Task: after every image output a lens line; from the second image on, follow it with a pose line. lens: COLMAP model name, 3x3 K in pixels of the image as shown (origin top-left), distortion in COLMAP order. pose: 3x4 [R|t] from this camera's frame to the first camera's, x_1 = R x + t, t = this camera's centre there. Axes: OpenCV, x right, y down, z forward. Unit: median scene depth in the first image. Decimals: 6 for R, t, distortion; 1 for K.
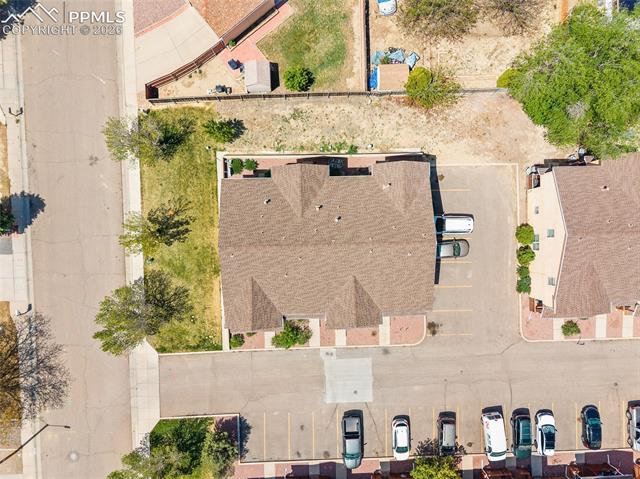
lens RADIAL K [[431.5, 0, 321.3], [0, 431.5, 237.3], [0, 0, 1]] dist [0.007192, -0.003286]
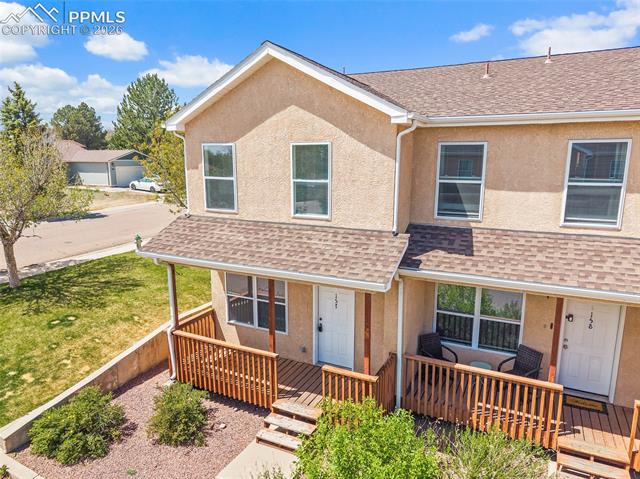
lens RADIAL K [[433.5, 0, 320.0], [0, 433.5, 239.5], [0, 0, 1]] dist [0.002235, -0.000664]
pose [[0.883630, 0.060634, -0.464242, -0.035474], [-0.467826, 0.153196, -0.870442, 0.340757], [0.018341, 0.986334, 0.163735, 0.908963]]
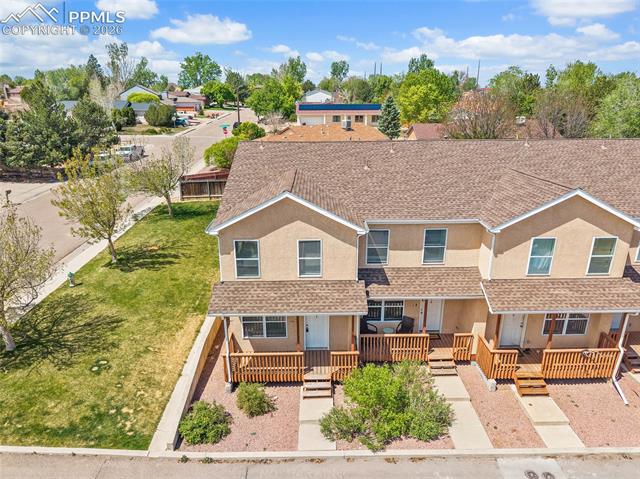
lens RADIAL K [[431.5, 0, 321.3], [0, 431.5, 237.3], [0, 0, 1]] dist [0.007192, -0.003286]
pose [[0.999605, -0.026561, -0.009169, -0.111671], [-0.000579, 0.306782, -0.951780, 0.490977], [0.028094, 0.951409, 0.306646, 0.797882]]
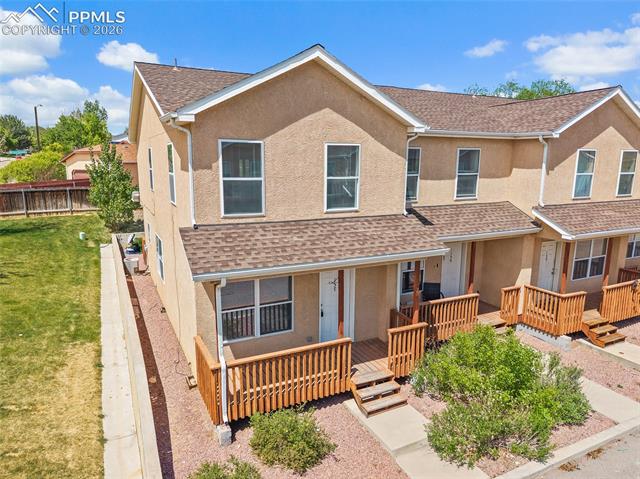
lens RADIAL K [[433.5, 0, 320.0], [0, 433.5, 239.5], [0, 0, 1]] dist [0.002235, -0.000664]
pose [[0.904287, -0.097428, 0.415659, -0.219995], [0.426422, 0.158909, -0.890456, 0.361241], [0.020703, 0.982474, 0.185245, 0.905016]]
